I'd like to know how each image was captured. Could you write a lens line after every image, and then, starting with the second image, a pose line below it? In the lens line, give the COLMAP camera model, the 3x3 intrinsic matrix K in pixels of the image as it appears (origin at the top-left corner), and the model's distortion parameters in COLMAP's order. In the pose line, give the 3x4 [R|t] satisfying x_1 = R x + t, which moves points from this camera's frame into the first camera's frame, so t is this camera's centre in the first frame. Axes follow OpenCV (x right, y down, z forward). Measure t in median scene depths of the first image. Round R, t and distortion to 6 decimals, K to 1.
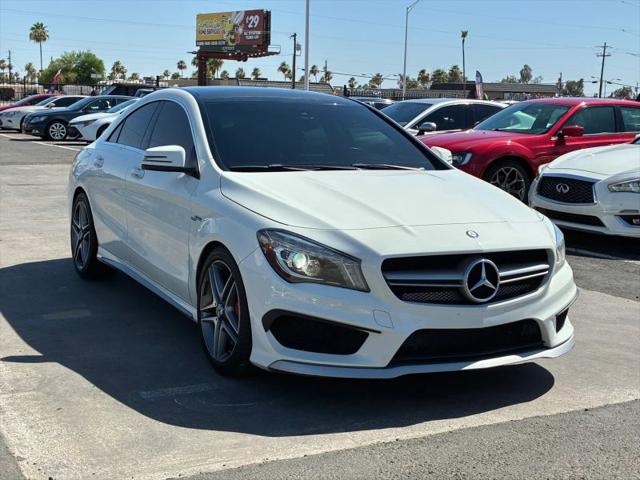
lens RADIAL K [[948.4, 0, 320.0], [0, 948.4, 240.0], [0, 0, 1]] dist [0.197990, -0.917676]
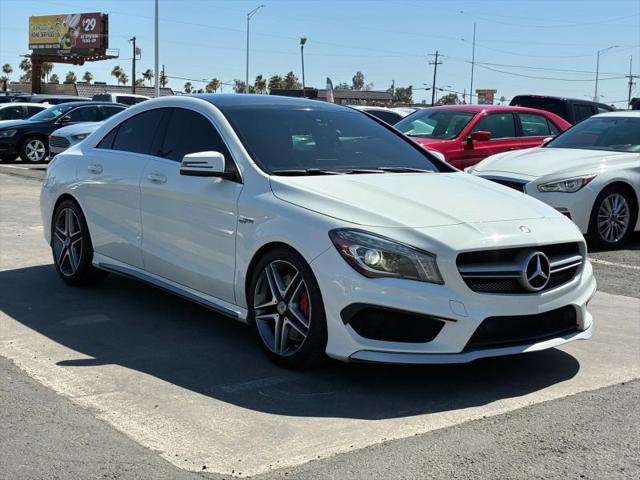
lens RADIAL K [[948.4, 0, 320.0], [0, 948.4, 240.0], [0, 0, 1]] dist [0.197990, -0.917676]
pose [[0.985671, -0.022702, 0.167146, -0.237975], [0.023633, 0.999714, -0.003585, 0.004170], [-0.167017, 0.007483, 0.985926, -0.046040]]
